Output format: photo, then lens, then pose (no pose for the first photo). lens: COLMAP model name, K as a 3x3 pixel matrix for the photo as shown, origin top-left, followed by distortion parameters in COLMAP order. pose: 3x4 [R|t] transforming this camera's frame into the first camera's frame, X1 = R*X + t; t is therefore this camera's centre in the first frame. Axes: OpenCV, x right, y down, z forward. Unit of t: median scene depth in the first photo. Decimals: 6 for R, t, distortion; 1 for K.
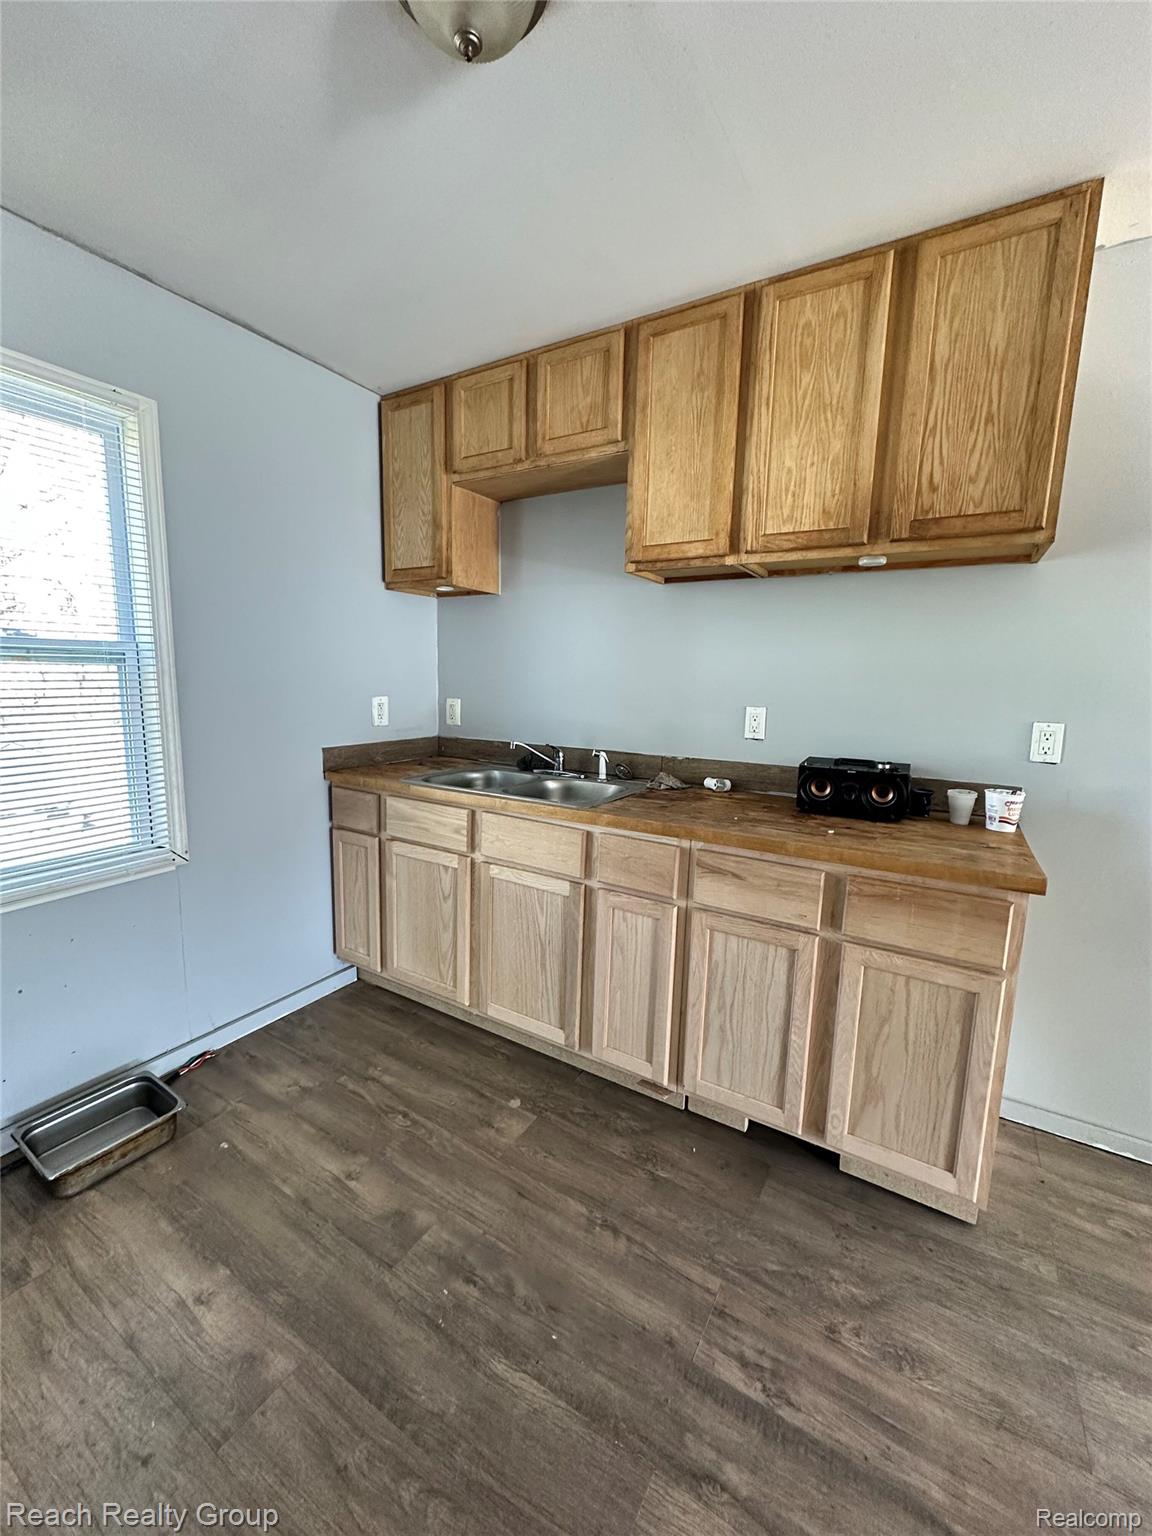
lens RADIAL K [[610.1, 0, 578.4], [0, 610.1, 768.8], [0, 0, 1]] dist [-0.002516, 0.000109]
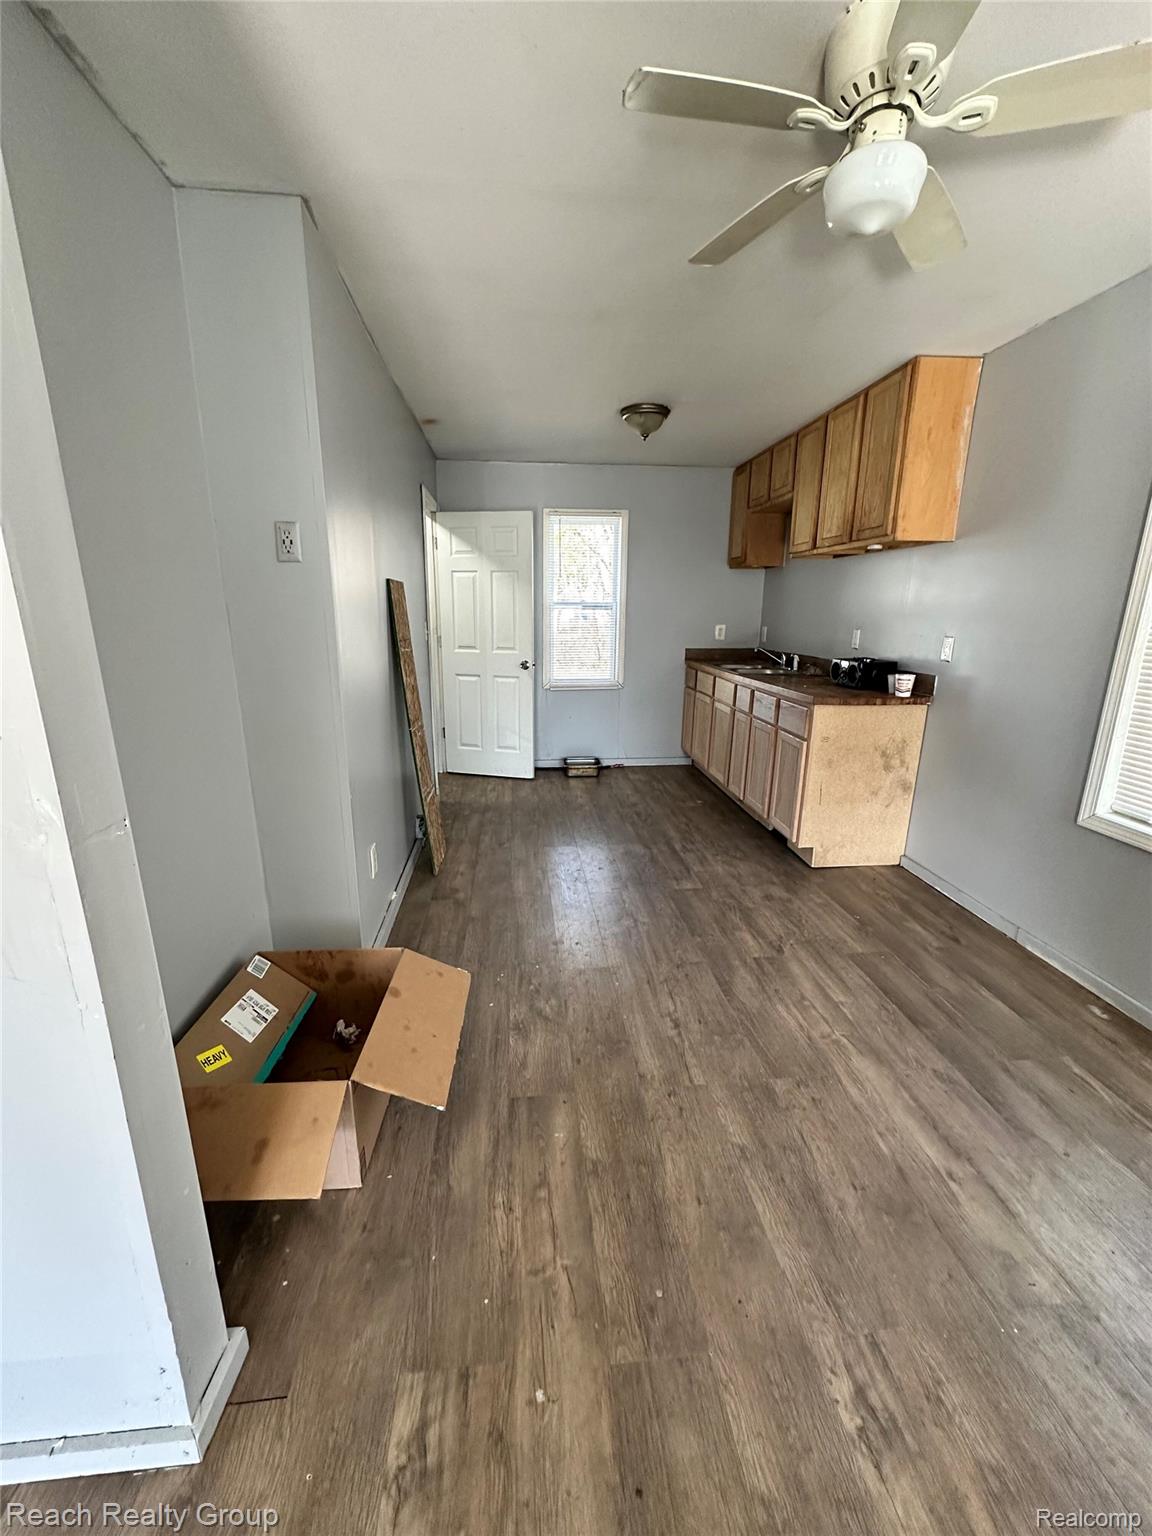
lens RADIAL K [[610.1, 0, 578.4], [0, 610.1, 768.8], [0, 0, 1]] dist [-0.002516, 0.000109]
pose [[0.603068, 0.185053, -0.775928, 1.510589], [-0.113067, 0.982728, 0.146495, 0.152101], [0.789636, -0.000615, 0.613575, -0.848359]]
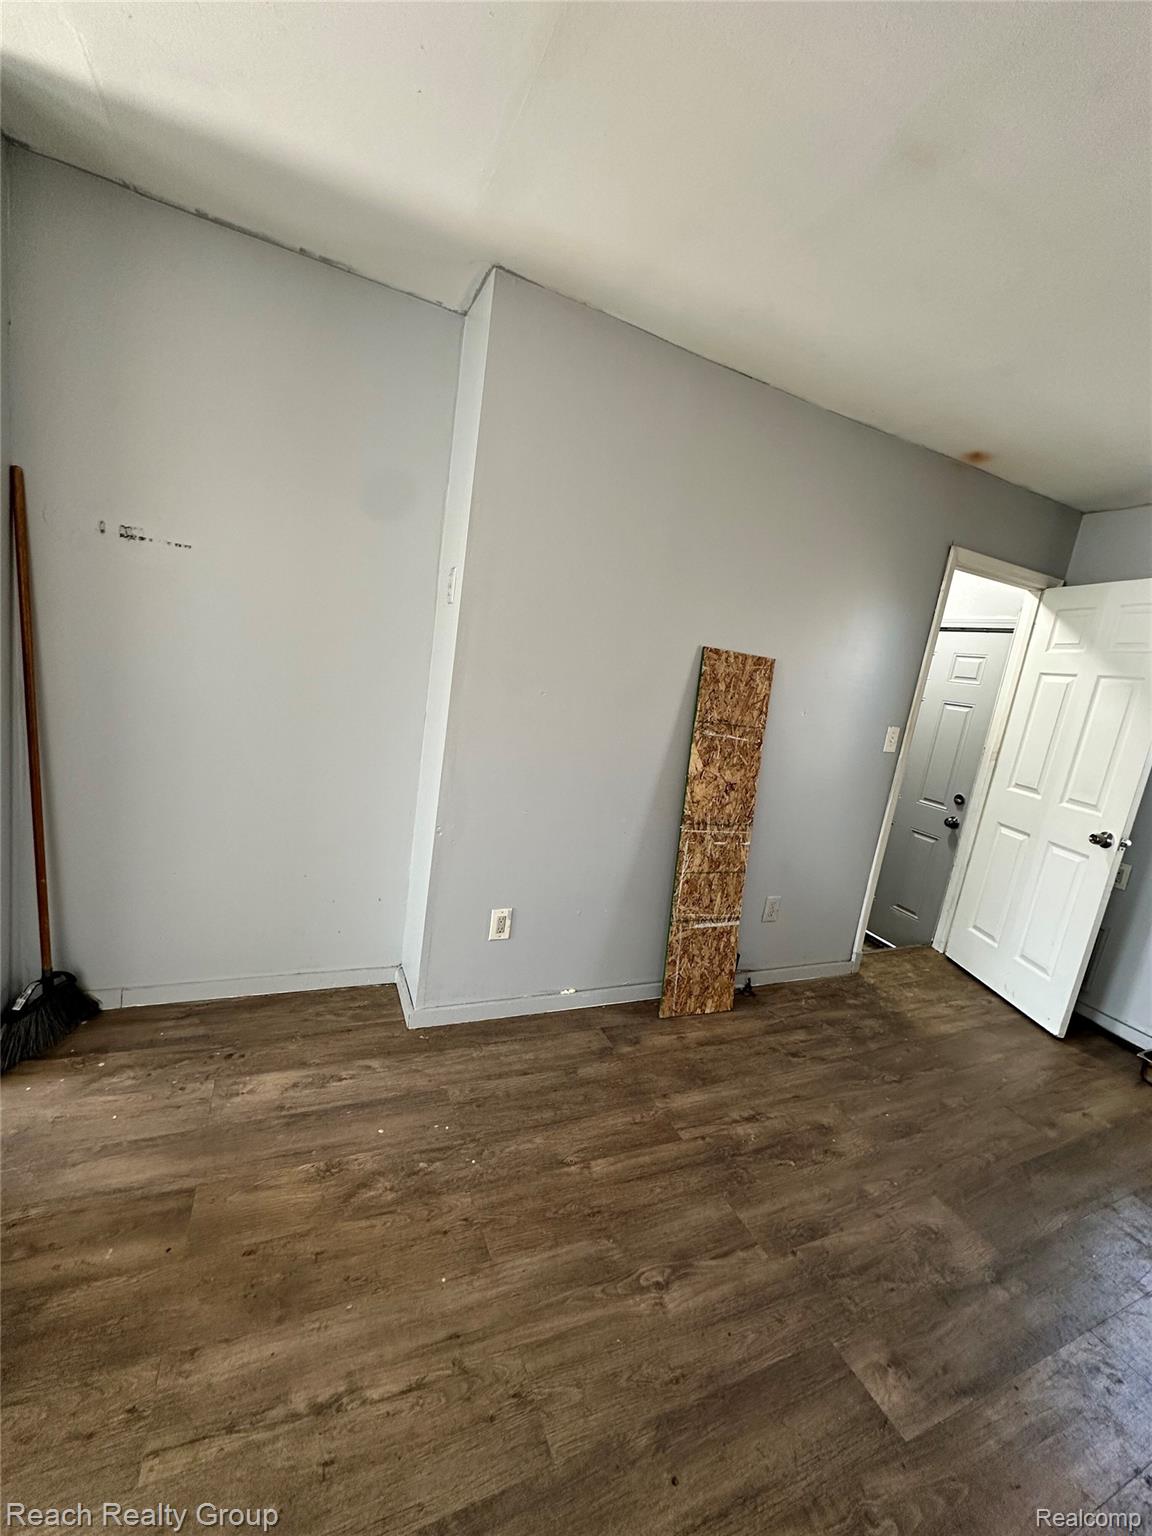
lens RADIAL K [[610.1, 0, 578.4], [0, 610.1, 768.8], [0, 0, 1]] dist [-0.002516, 0.000109]
pose [[-0.557171, 0.045096, -0.829172, 1.146727], [-0.273642, 0.932780, 0.234608, -0.035316], [0.784016, 0.357613, -0.507378, 0.295556]]
